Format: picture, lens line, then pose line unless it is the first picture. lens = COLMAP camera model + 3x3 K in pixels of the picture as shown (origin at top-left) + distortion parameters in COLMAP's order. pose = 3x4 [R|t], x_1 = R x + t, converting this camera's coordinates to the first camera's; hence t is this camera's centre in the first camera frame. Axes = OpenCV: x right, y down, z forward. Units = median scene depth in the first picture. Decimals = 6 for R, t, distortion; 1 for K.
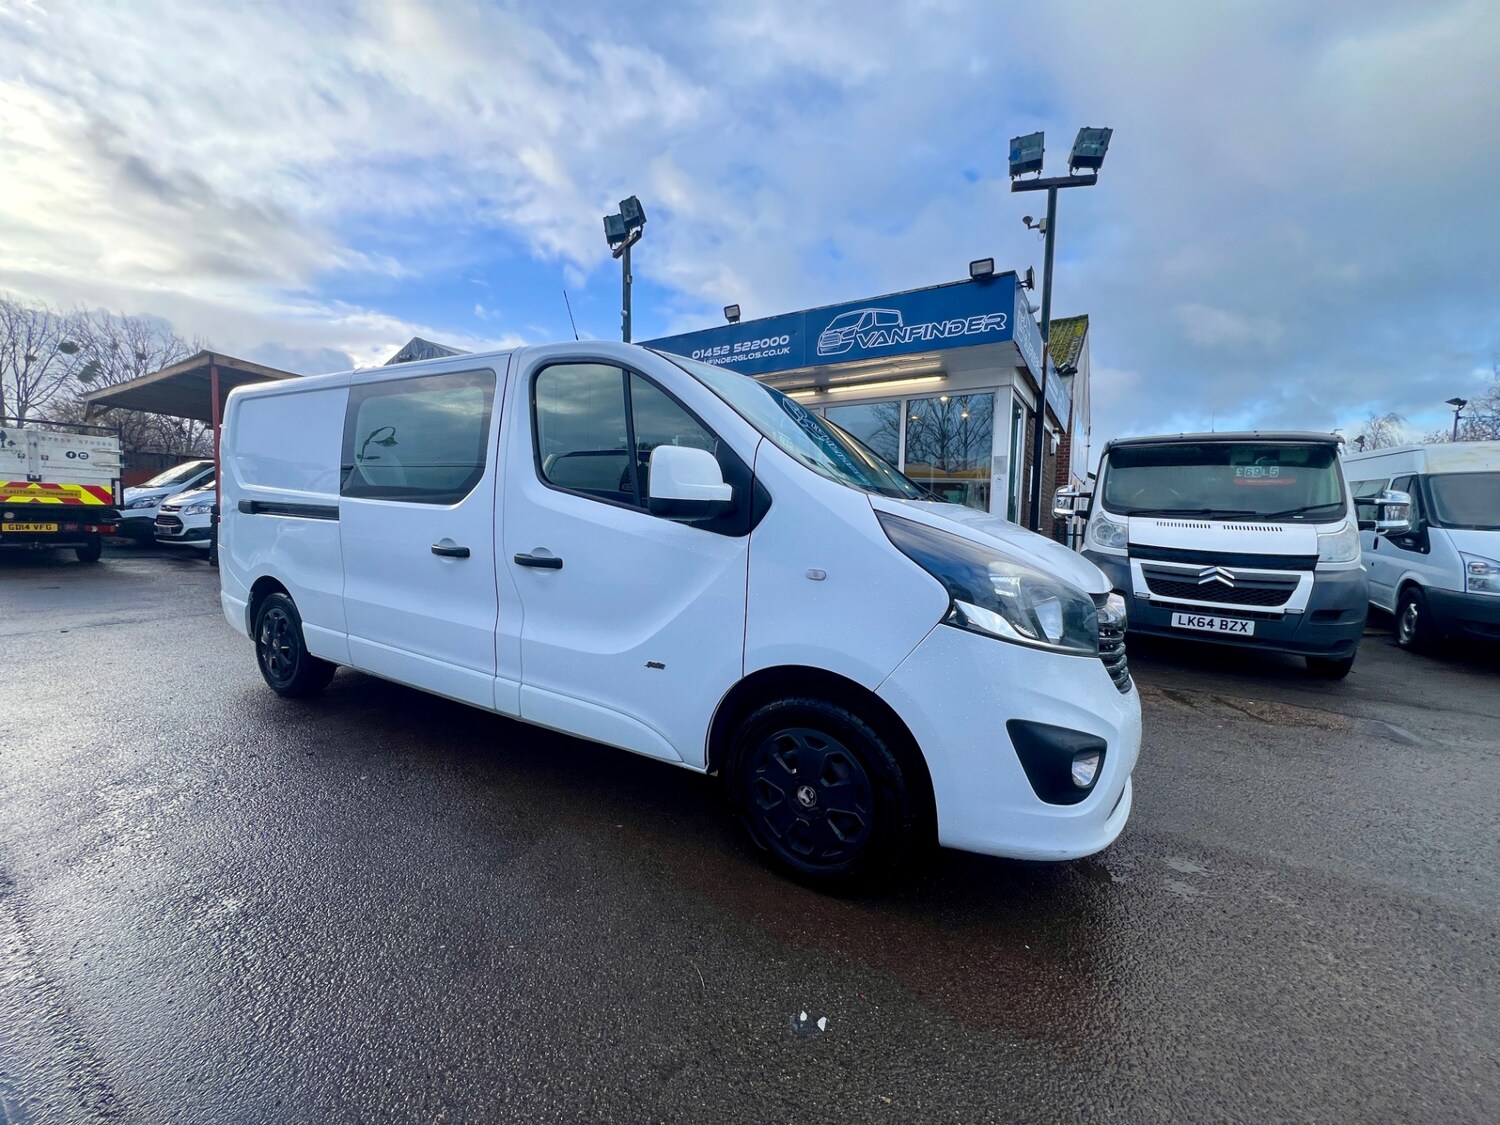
lens RADIAL K [[597.0, 0, 747.5], [0, 597.0, 562.1], [0, 0, 1]] dist [-0.005300, 0.000292]
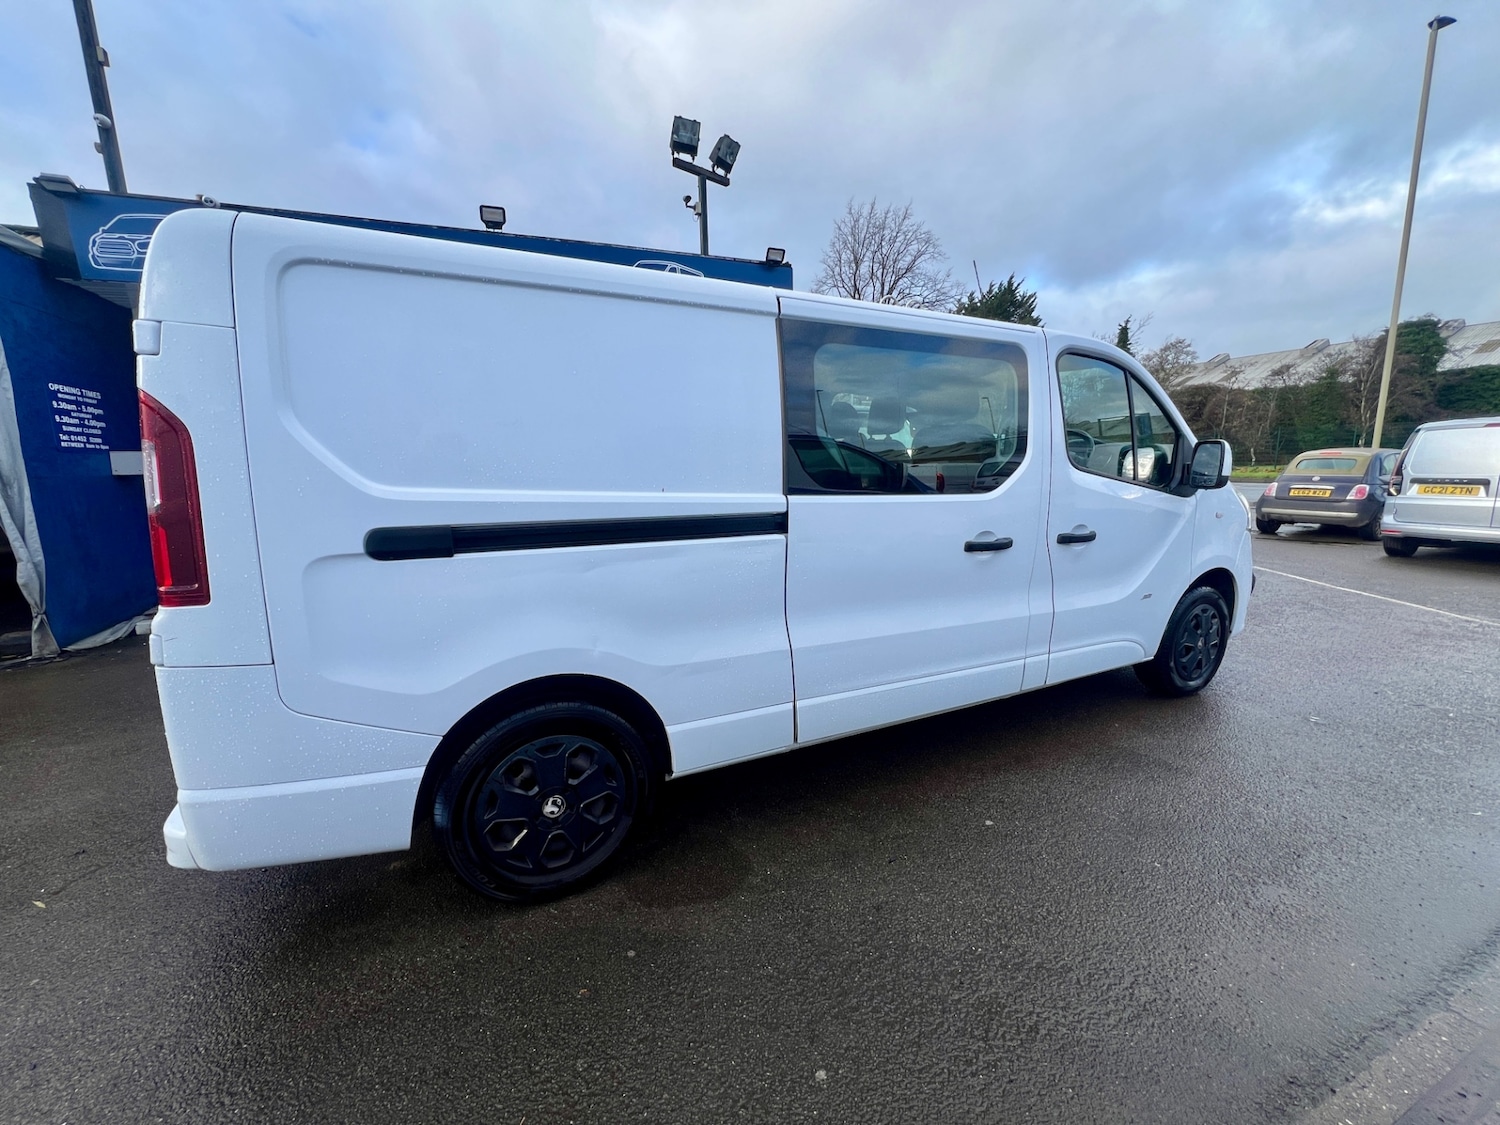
lens RADIAL K [[597.0, 0, 746.9], [0, 597.0, 557.9], [0, 0, 1]] dist [-0.005300, 0.000292]
pose [[0.559740, -0.171758, 0.810673, -0.803571], [0.097684, 0.985139, 0.141275, -0.090594], [-0.822890, 0.000112, 0.568200, 0.439244]]
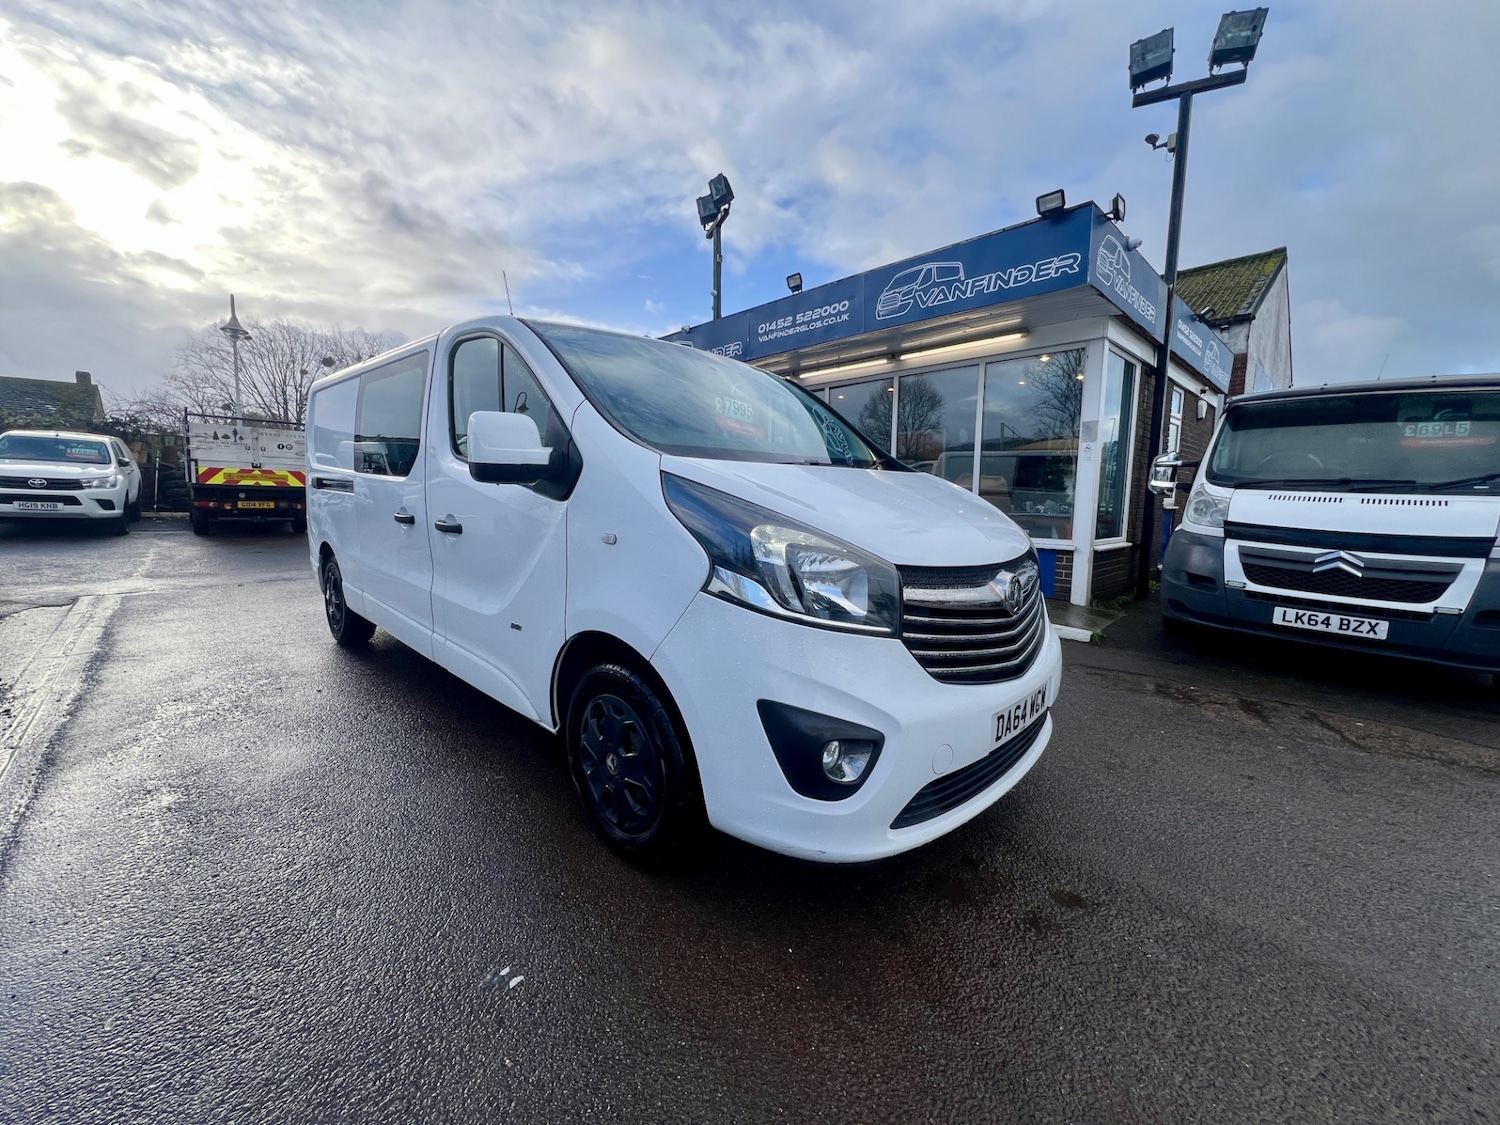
lens RADIAL K [[597.0, 0, 747.8], [0, 597.0, 562.6], [0, 0, 1]] dist [-0.005300, 0.000292]
pose [[0.969254, 0.023581, -0.244929, 0.221163], [-0.015889, 0.999318, 0.033333, 0.009557], [0.245548, -0.028416, 0.968968, 0.043890]]
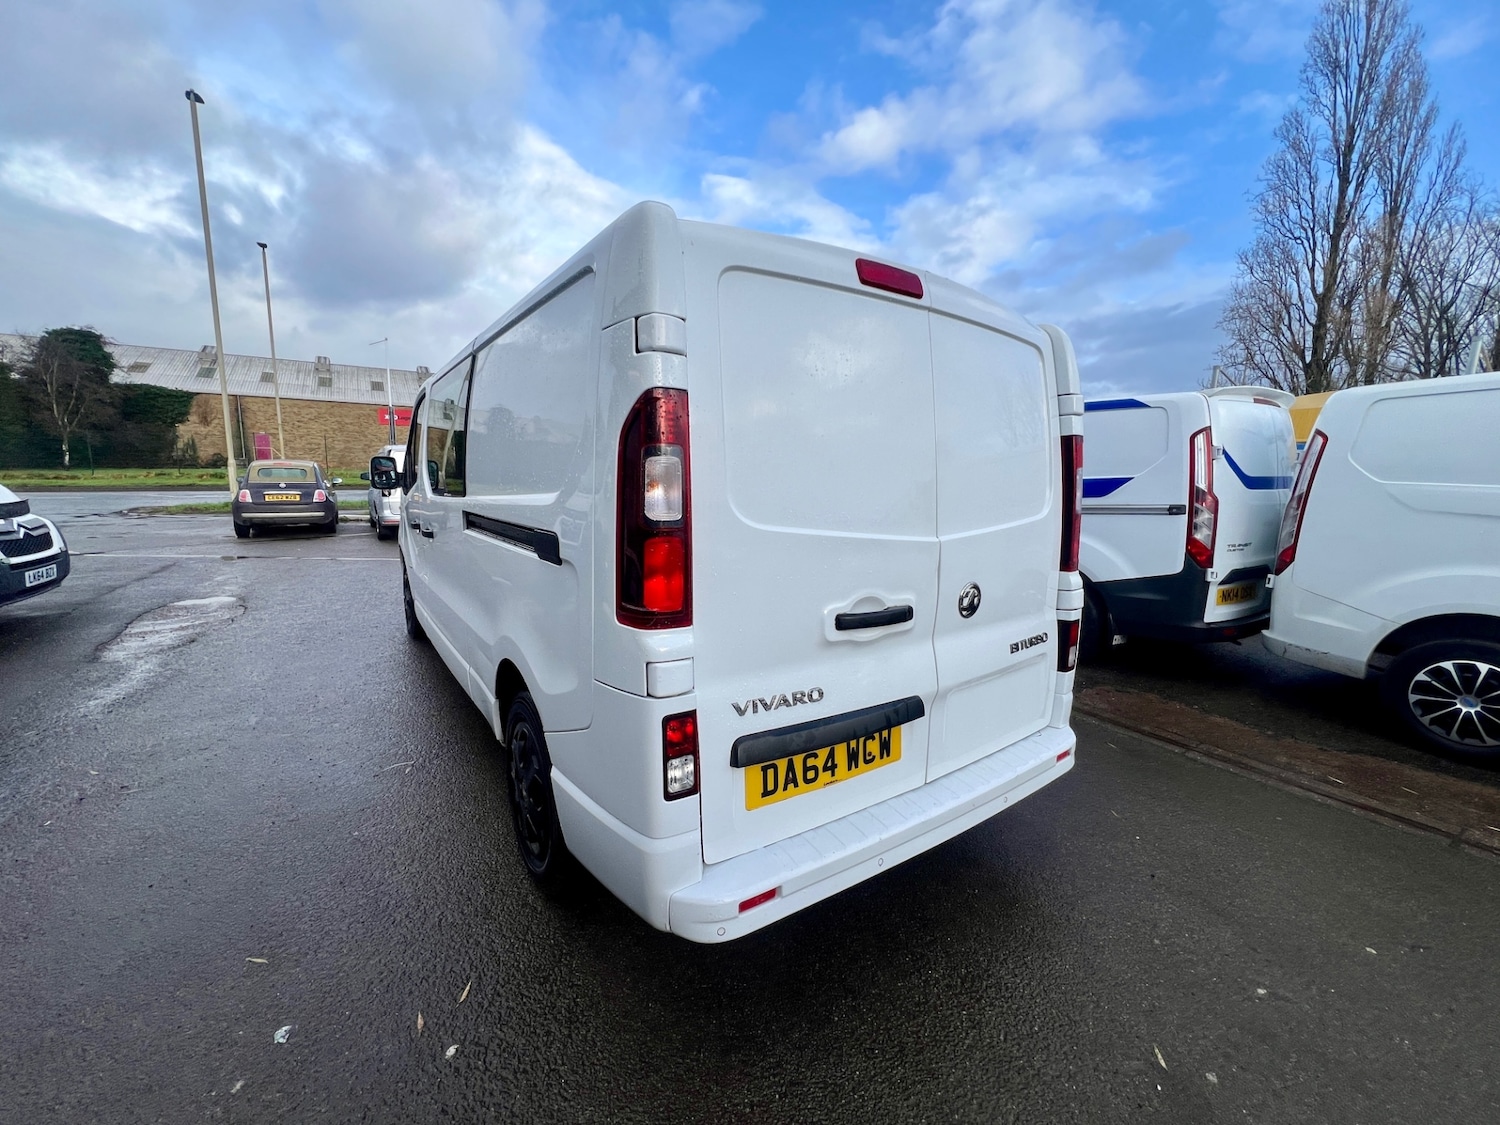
lens RADIAL K [[597.0, 0, 745.9], [0, 597.0, 563.1], [0, 0, 1]] dist [-0.005300, 0.000292]
pose [[-0.895296, -0.114853, 0.430412, -0.698758], [-0.010036, 0.971147, 0.238269, -0.166548], [-0.445359, 0.209002, -0.870617, 1.343190]]
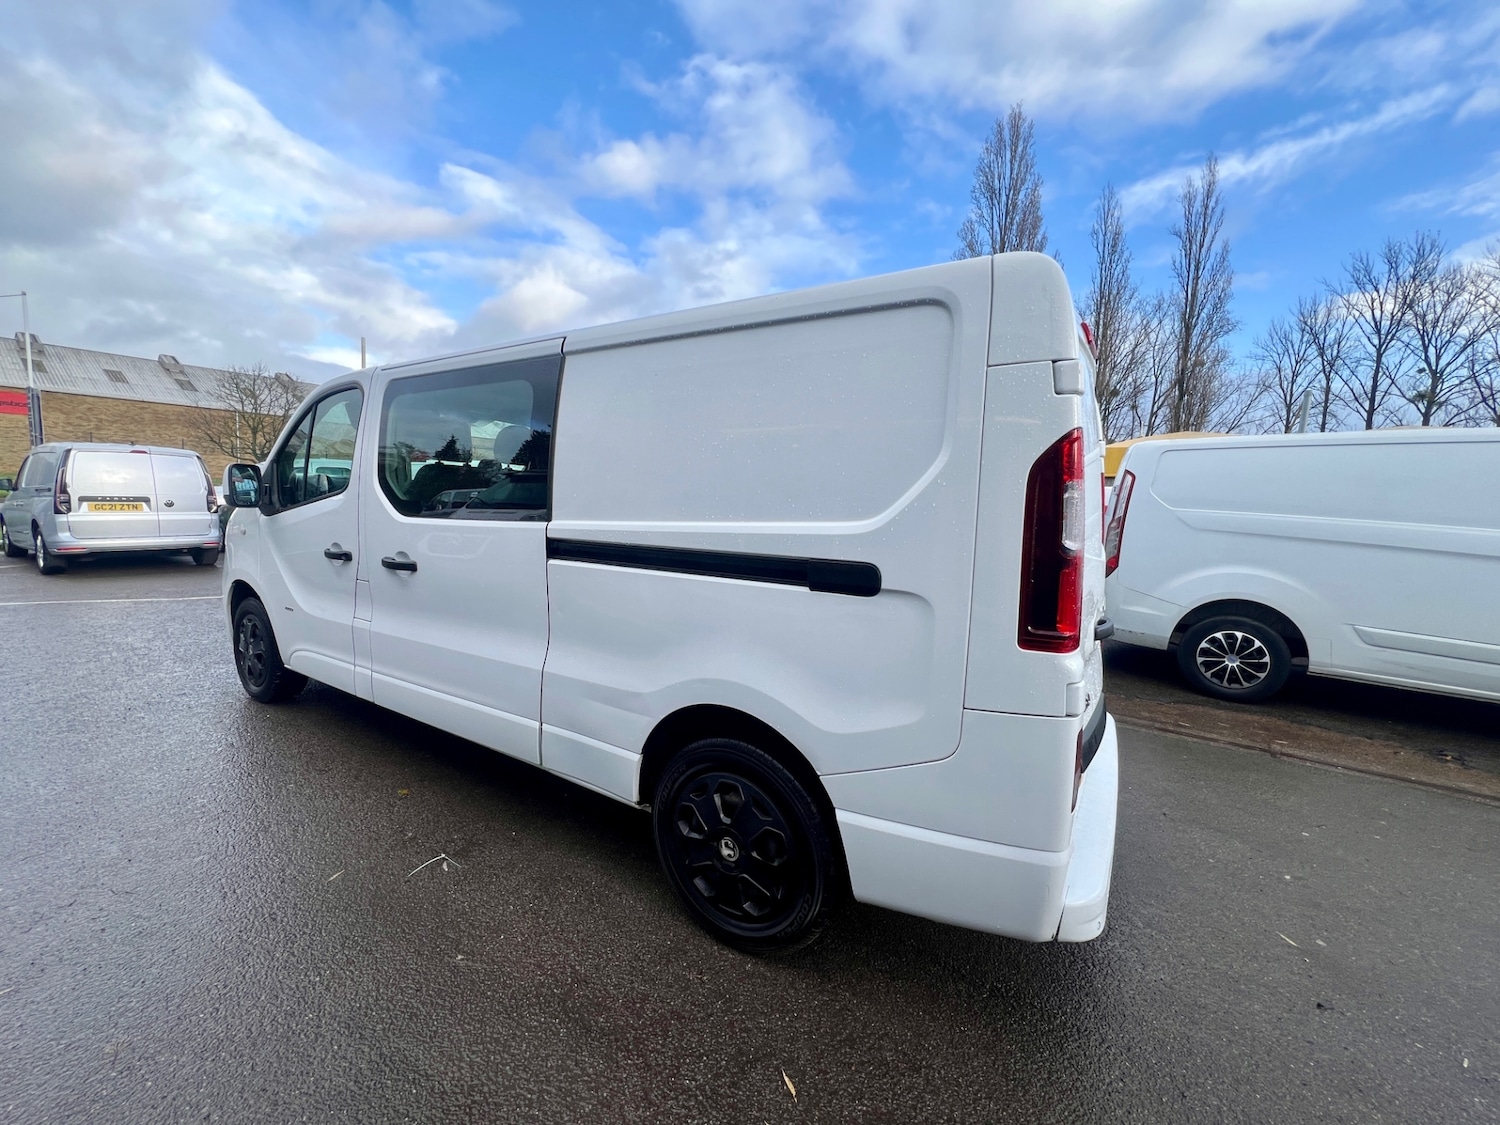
lens RADIAL K [[597.0, 0, 745.6], [0, 597.0, 557.4], [0, 0, 1]] dist [-0.005300, 0.000292]
pose [[-0.995438, -0.074455, 0.059659, -0.461935], [-0.062145, 0.980451, 0.186691, -0.162089], [-0.072393, 0.182131, -0.980606, 1.405495]]
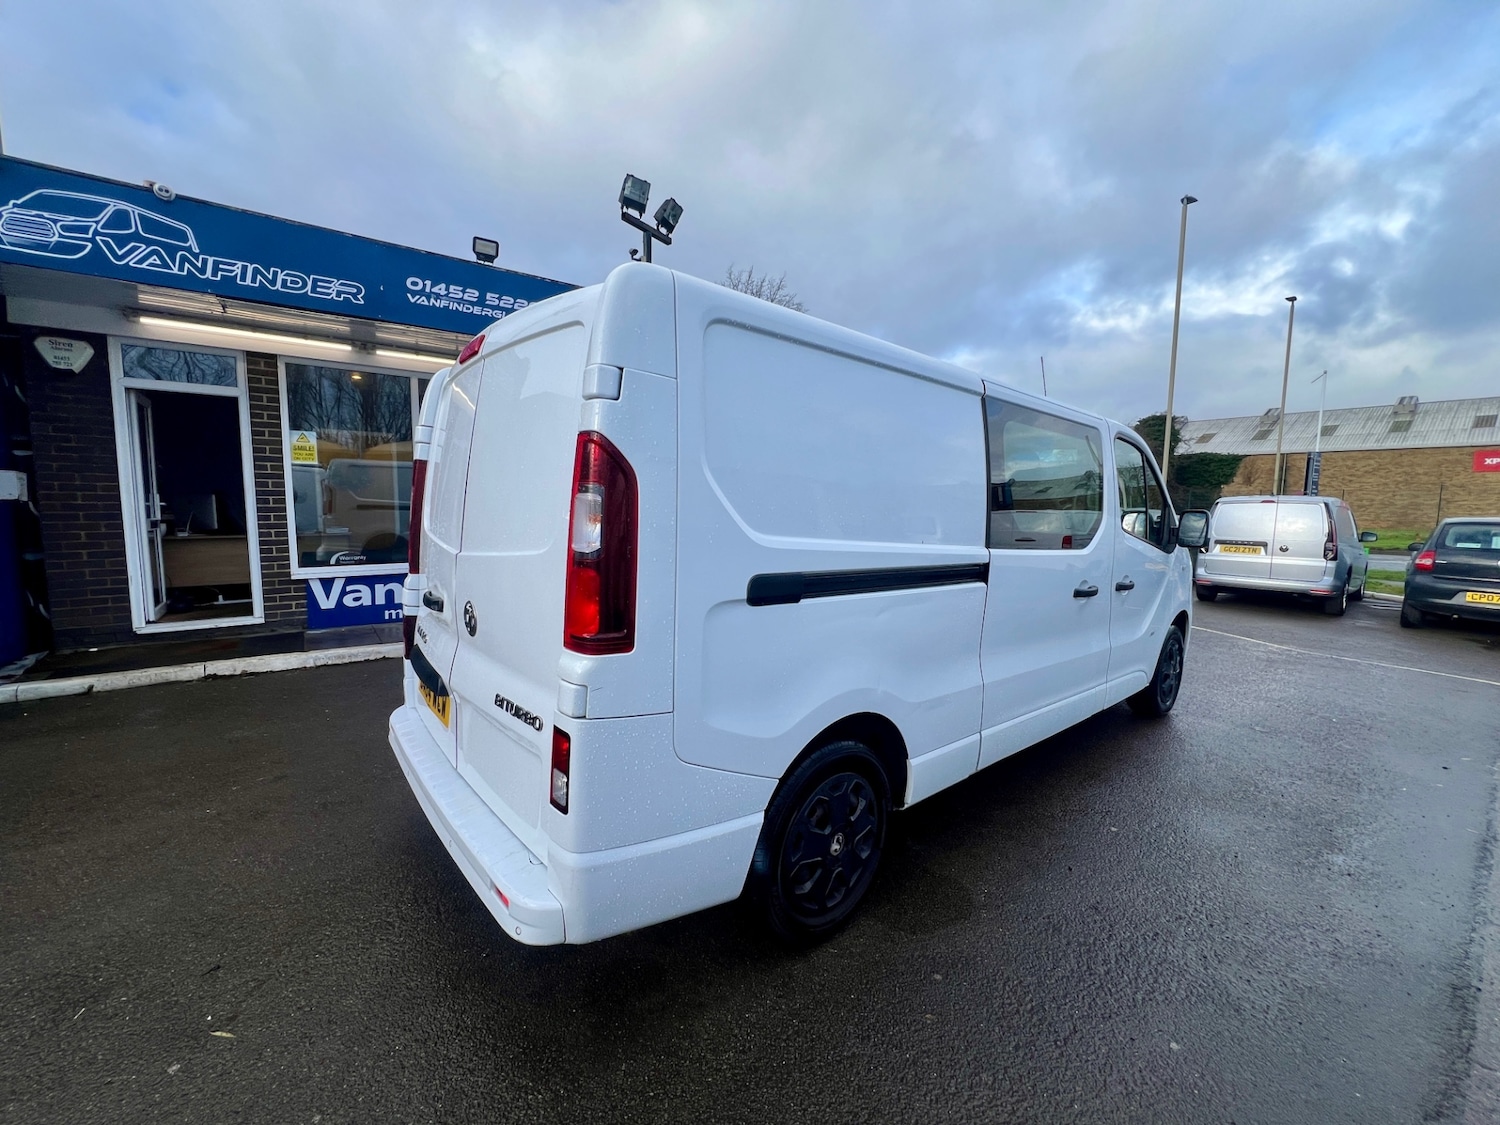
lens RADIAL K [[597.0, 0, 746.2], [0, 597.0, 556.5], [0, 0, 1]] dist [-0.005300, 0.000292]
pose [[0.348742, -0.100595, 0.931805, -0.956381], [0.062566, 0.994504, 0.083947, -0.117714], [-0.935128, 0.029024, 0.353119, 0.663137]]
